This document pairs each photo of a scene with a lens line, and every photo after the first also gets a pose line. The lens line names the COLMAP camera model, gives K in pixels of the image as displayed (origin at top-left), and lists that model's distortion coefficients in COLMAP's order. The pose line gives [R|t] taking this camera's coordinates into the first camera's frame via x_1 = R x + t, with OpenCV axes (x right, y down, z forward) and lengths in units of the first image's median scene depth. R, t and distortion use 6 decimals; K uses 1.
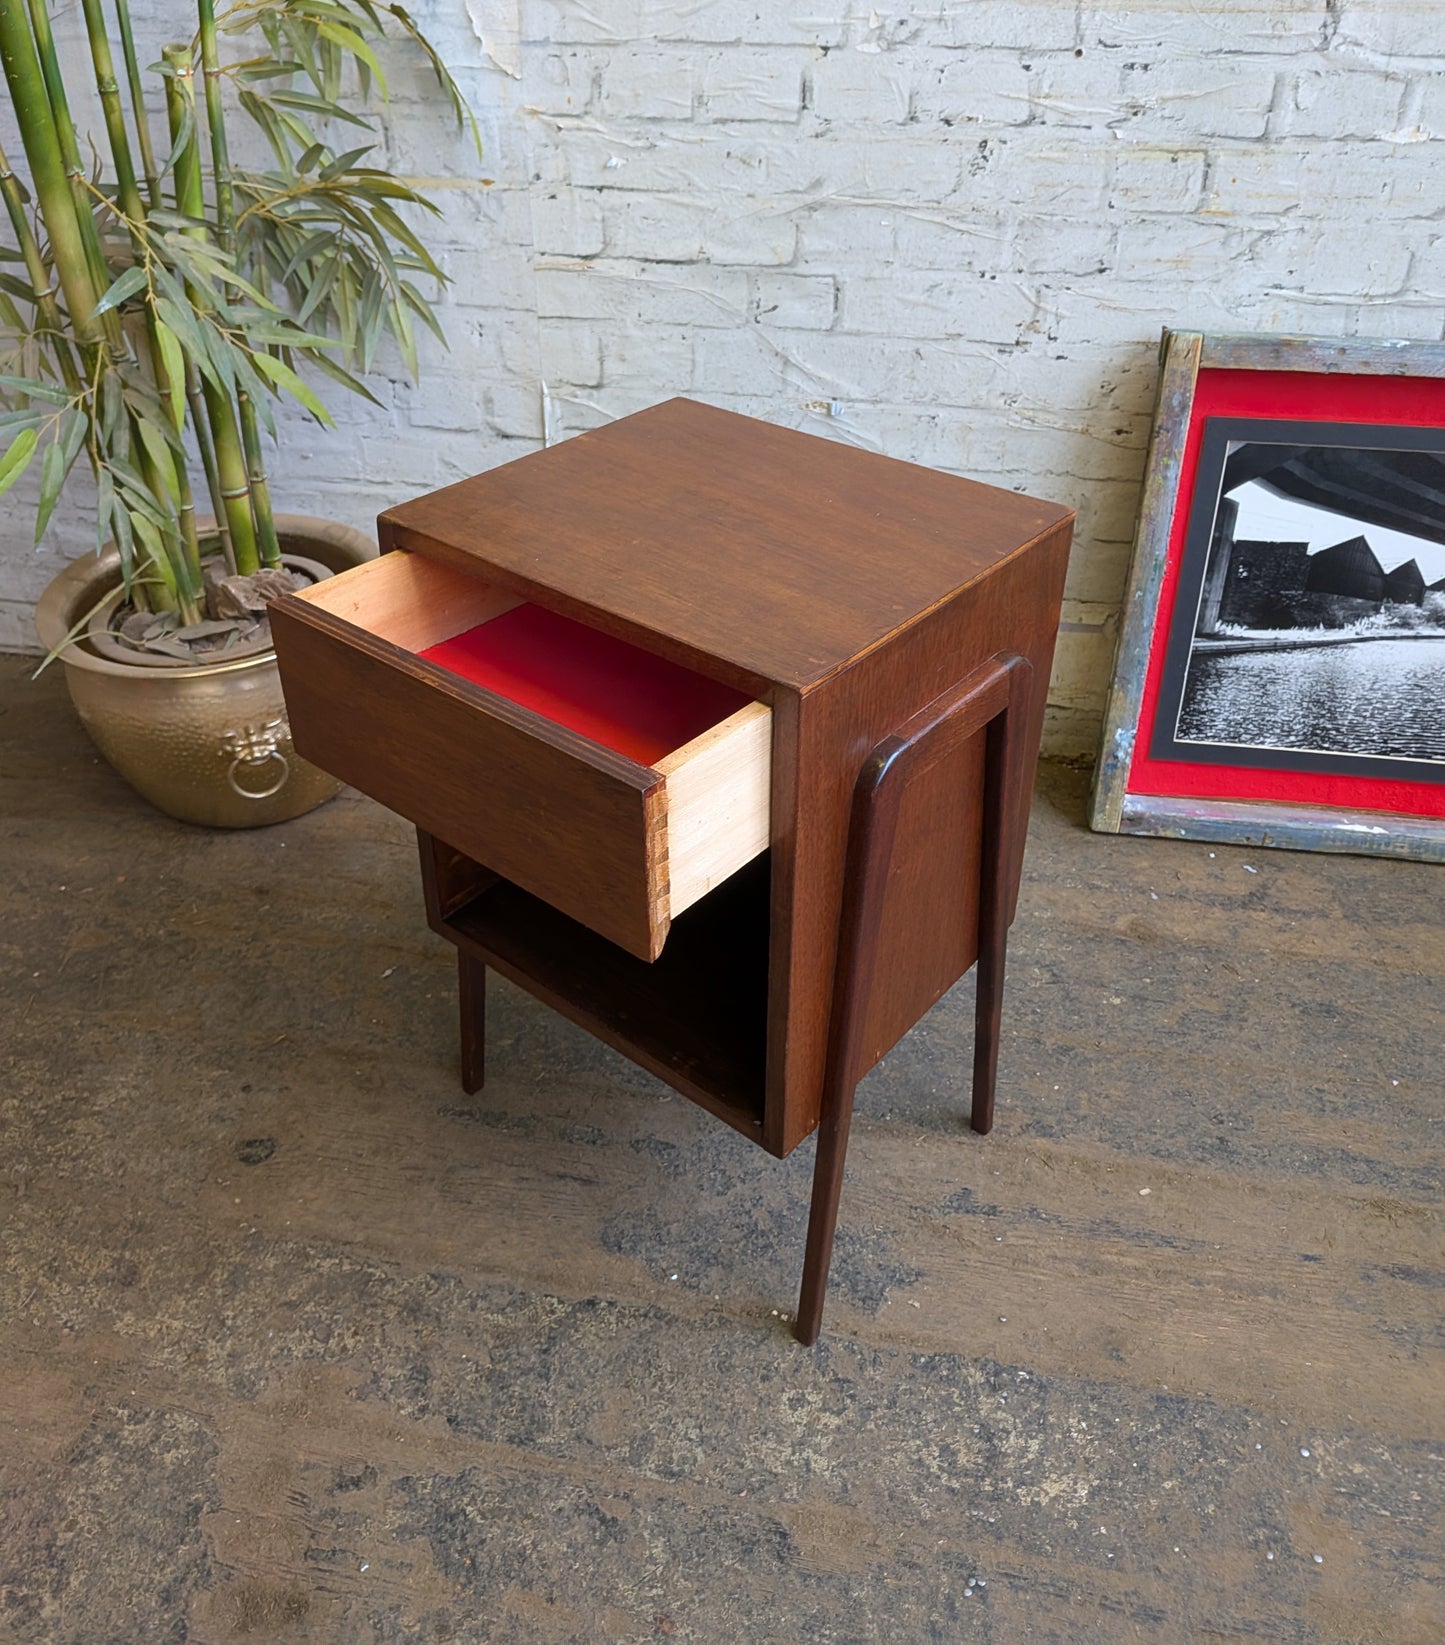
lens RADIAL K [[1377.4, 0, 702.8], [0, 1377.4, 693.2], [0, 0, 1]] dist [0.081076, -0.155356]
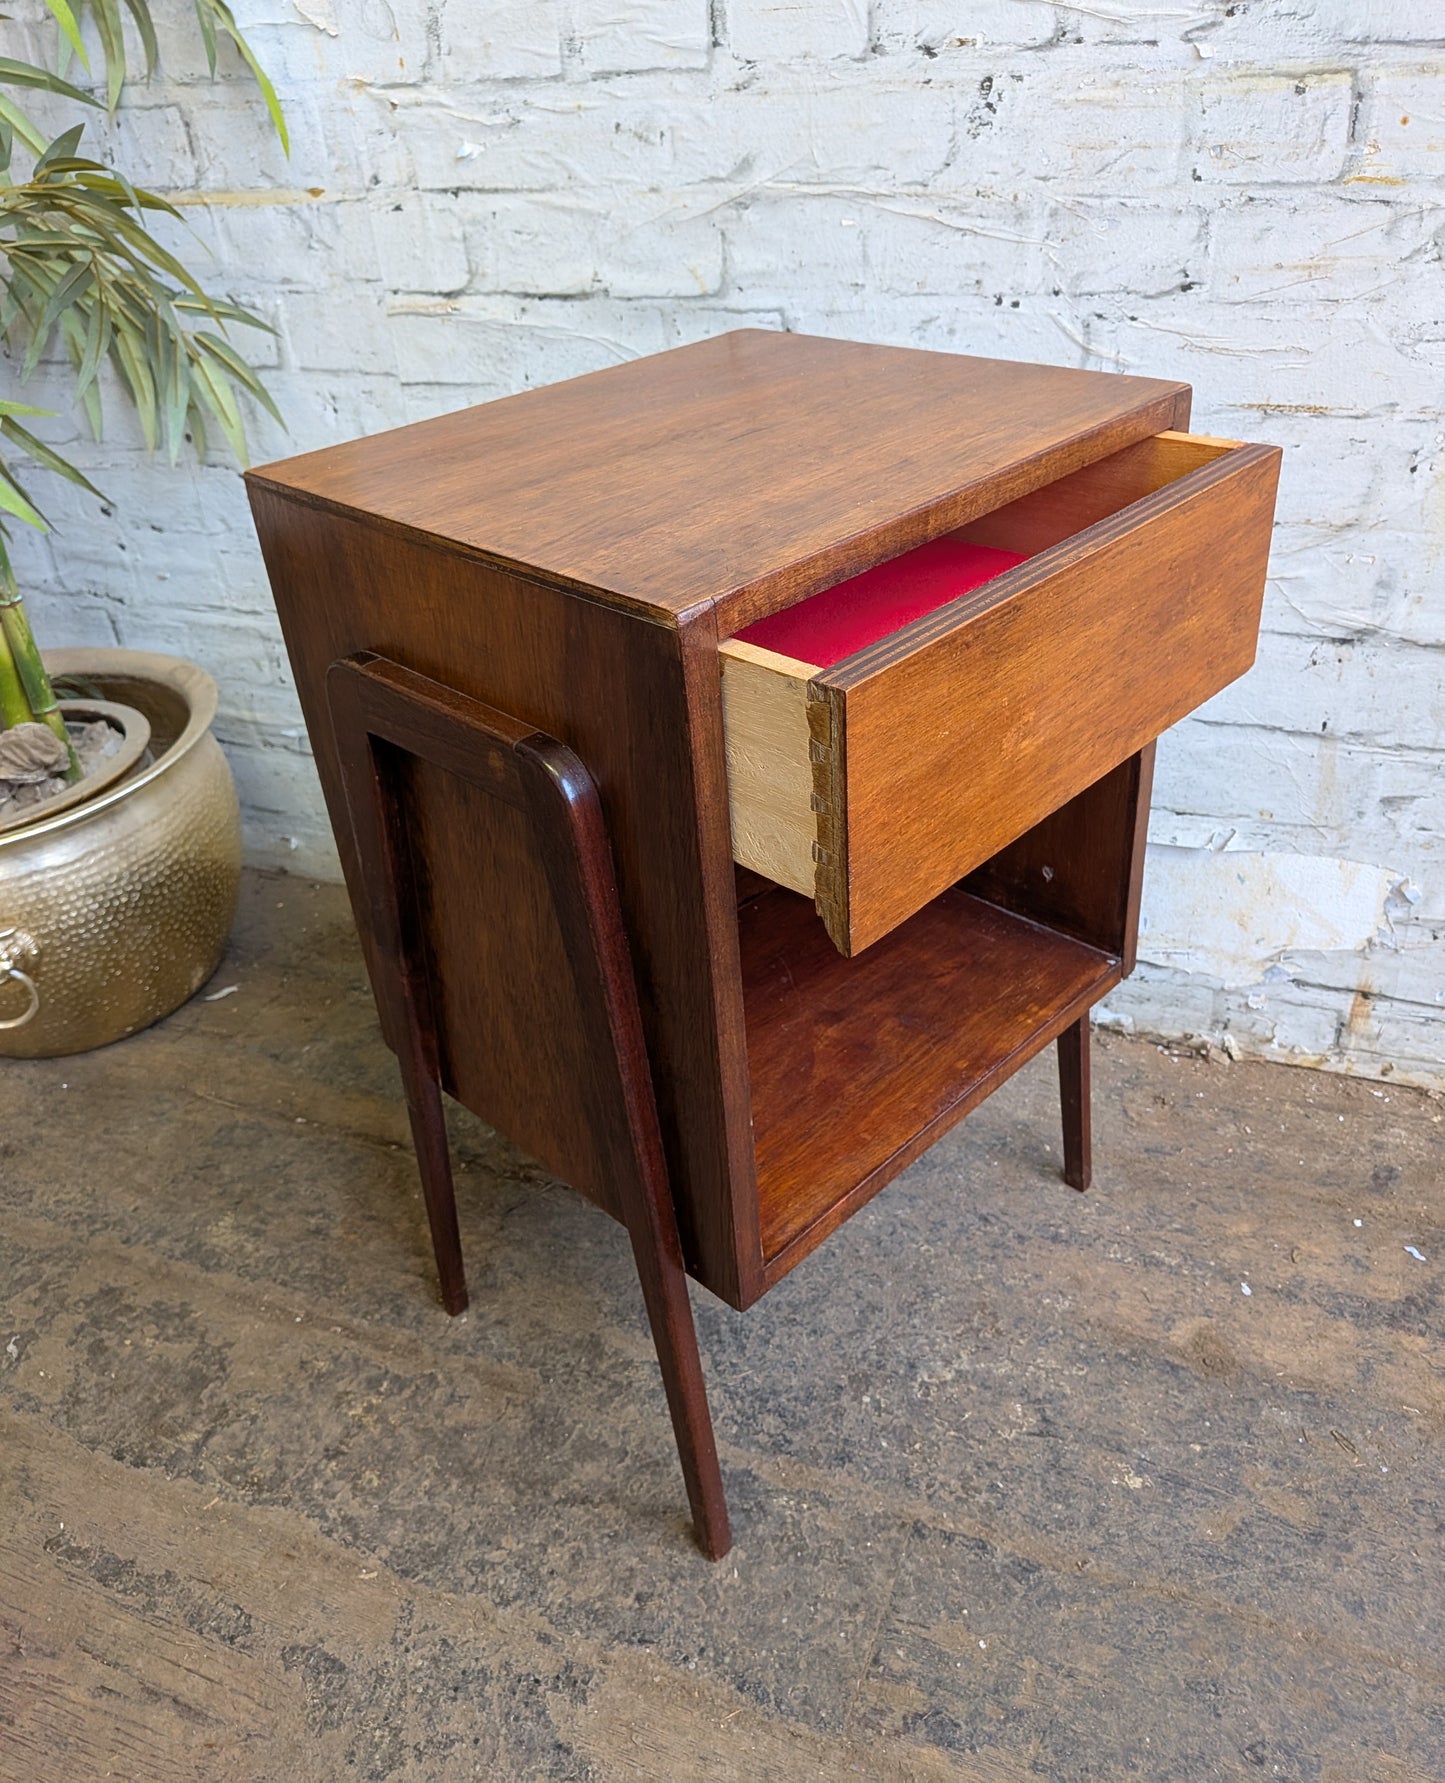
lens RADIAL K [[1392.1, 0, 738.7], [0, 1392.1, 848.8], [0, 0, 1]] dist [0.072351, -0.136756]
pose [[0.981548, 0.049049, -0.184818, 0.223958], [-0.047466, 0.998788, 0.012985, -0.054933], [0.185231, -0.003973, 0.982687, 0.357189]]
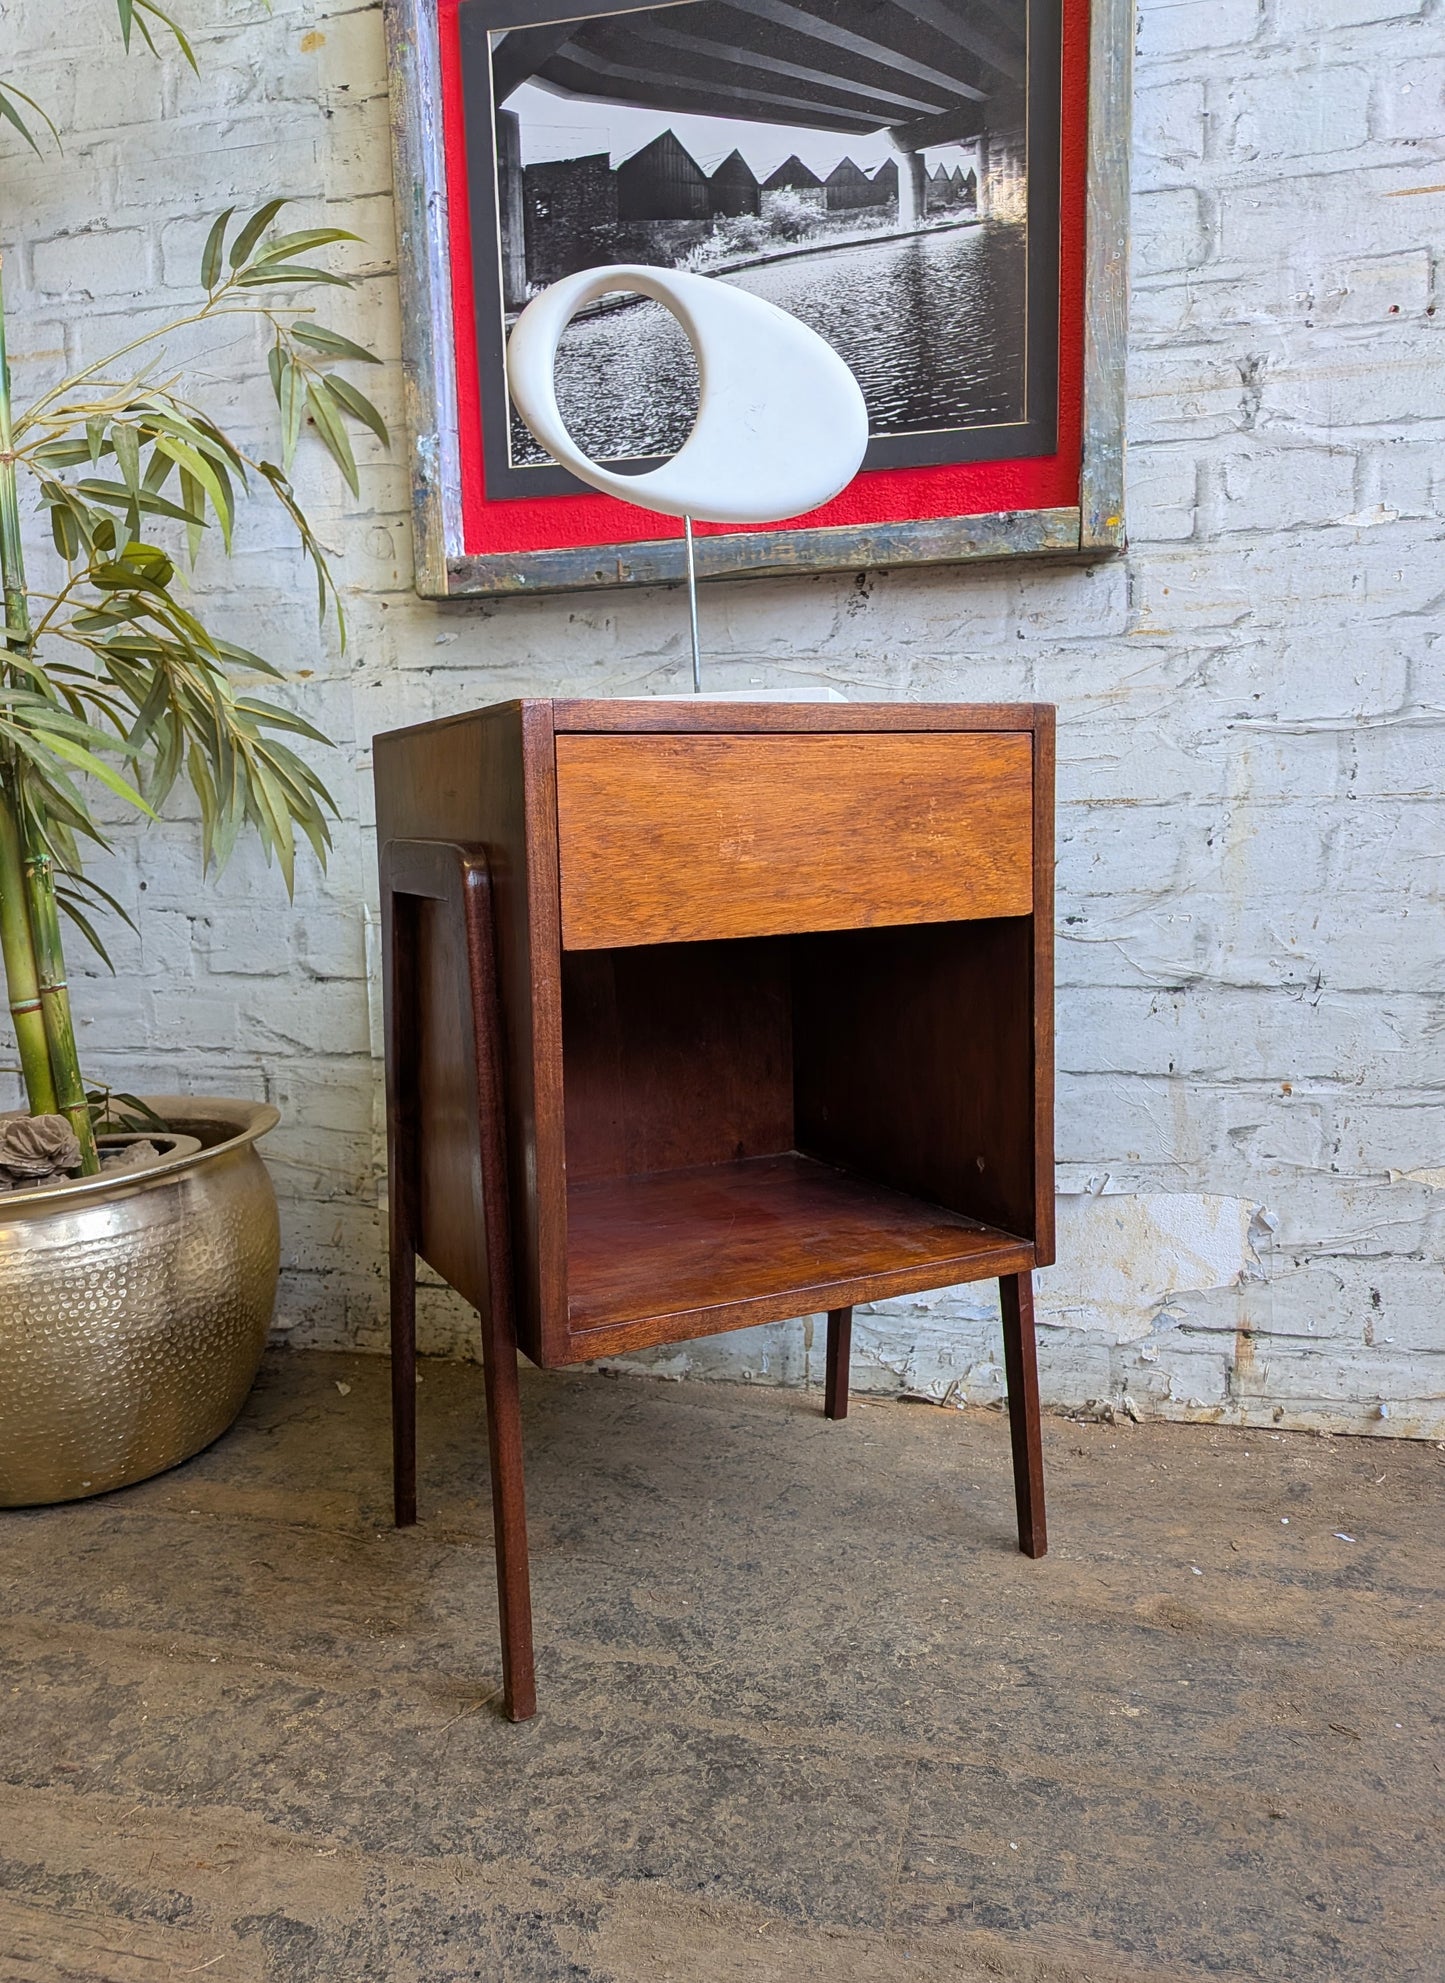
lens RADIAL K [[1437.7, 0, 697.4], [0, 1437.7, 999.4], [0, 0, 1]] dist [0.069275, -0.117907]
pose [[0.998314, -0.011329, -0.056931, 0.148506], [-0.012590, 0.915169, -0.402874, 0.192105], [0.056665, 0.402911, 0.913483, 0.293976]]
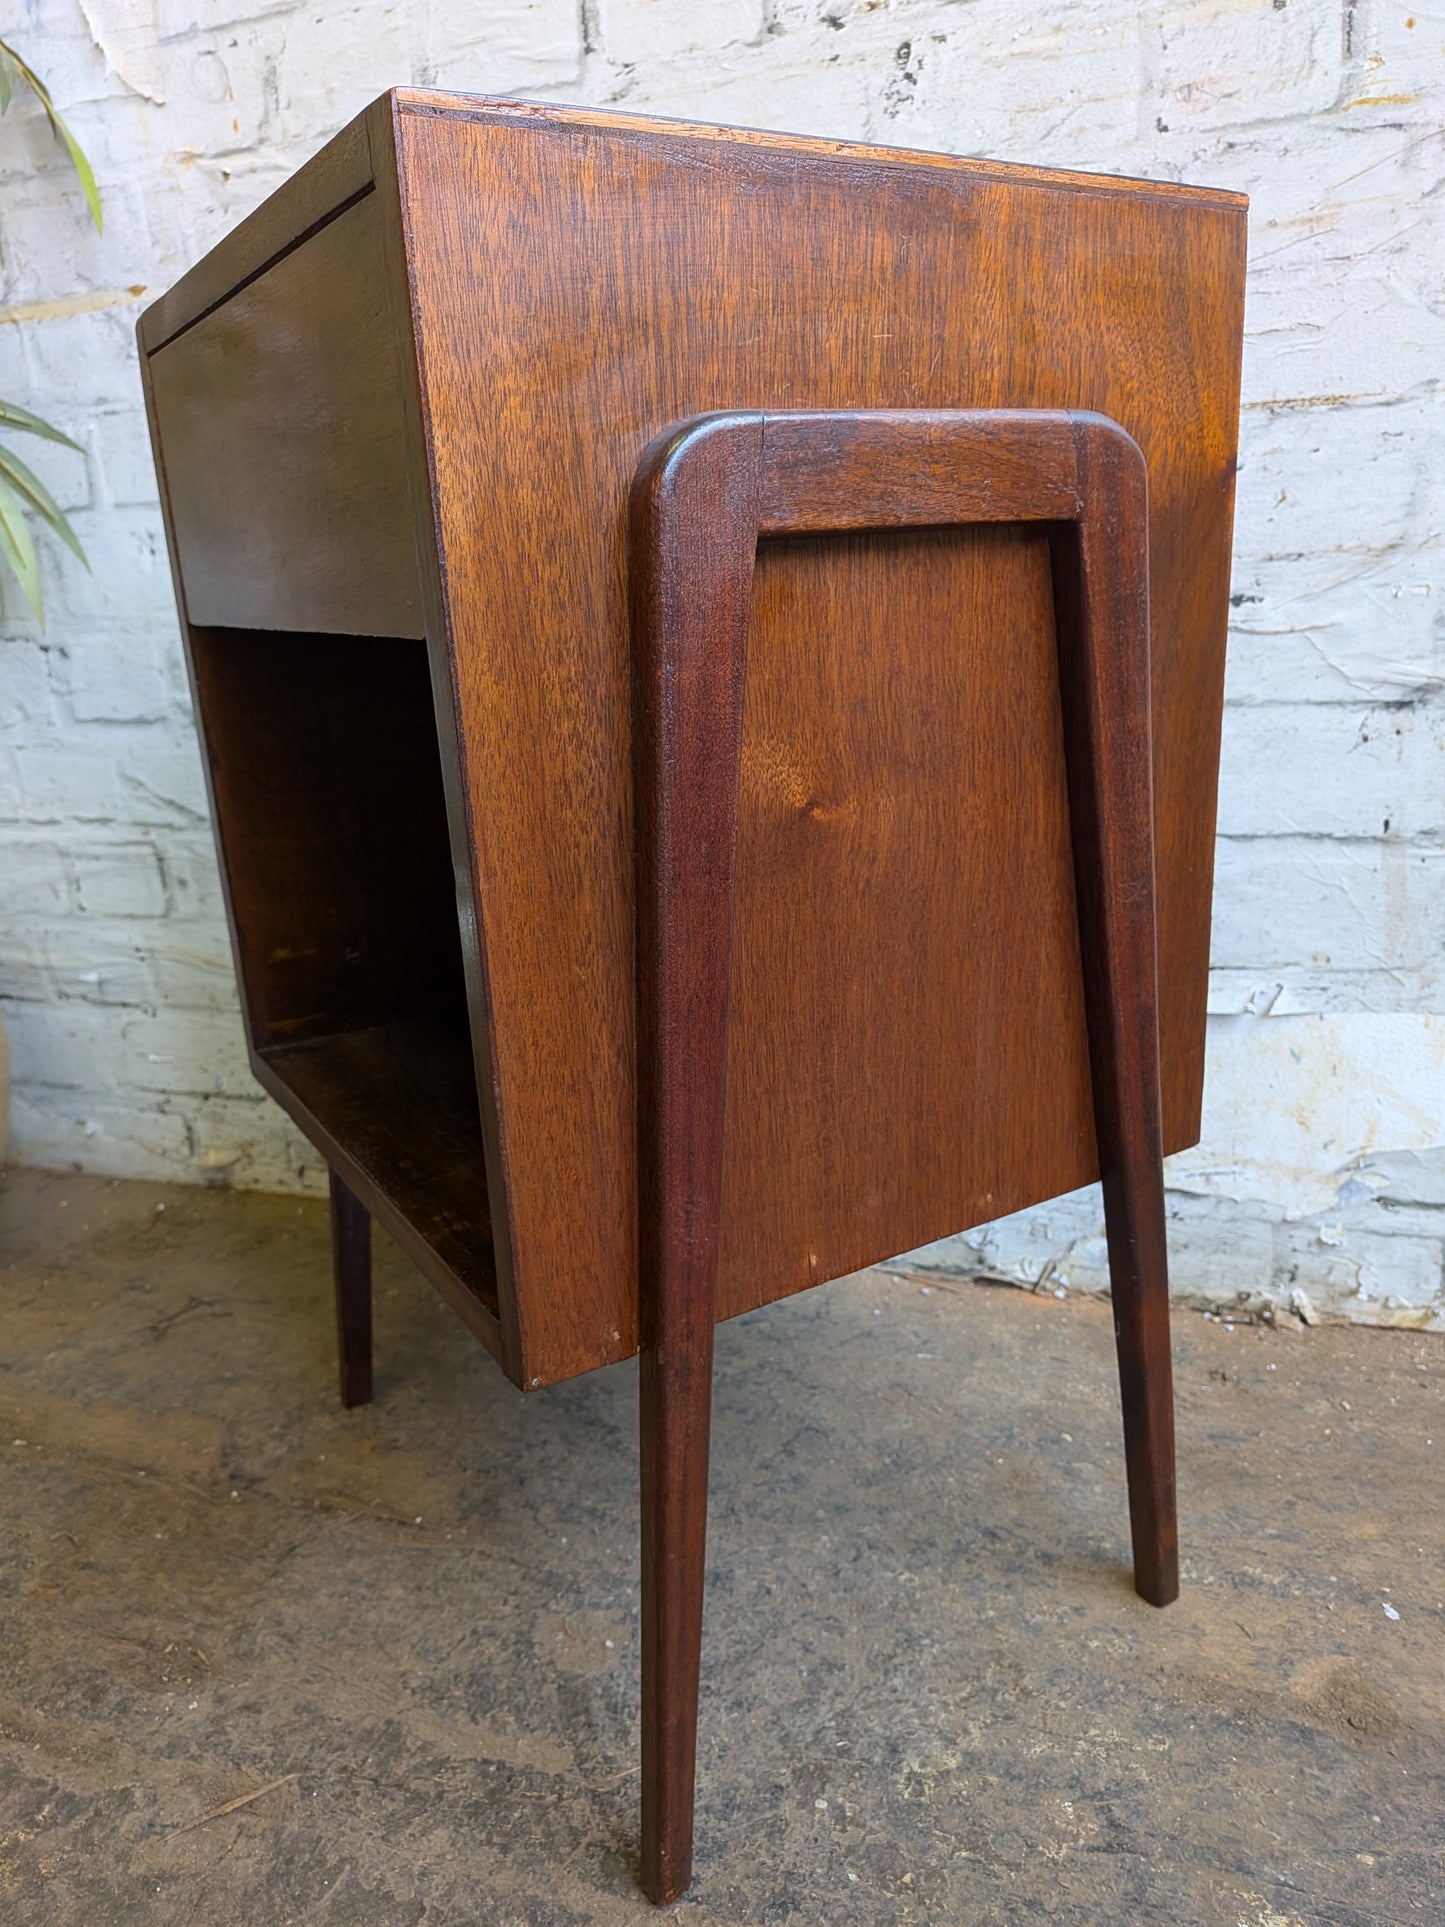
lens RADIAL K [[1414.8, 0, 730.8], [0, 1414.8, 967.2], [0, 0, 1]] dist [-0.010496, -0.005136]
pose [[0.986880, -0.012971, -0.160936, 0.216493], [-0.026695, 0.969941, -0.241872, 0.071599], [0.159236, 0.242995, 0.956869, 0.559880]]
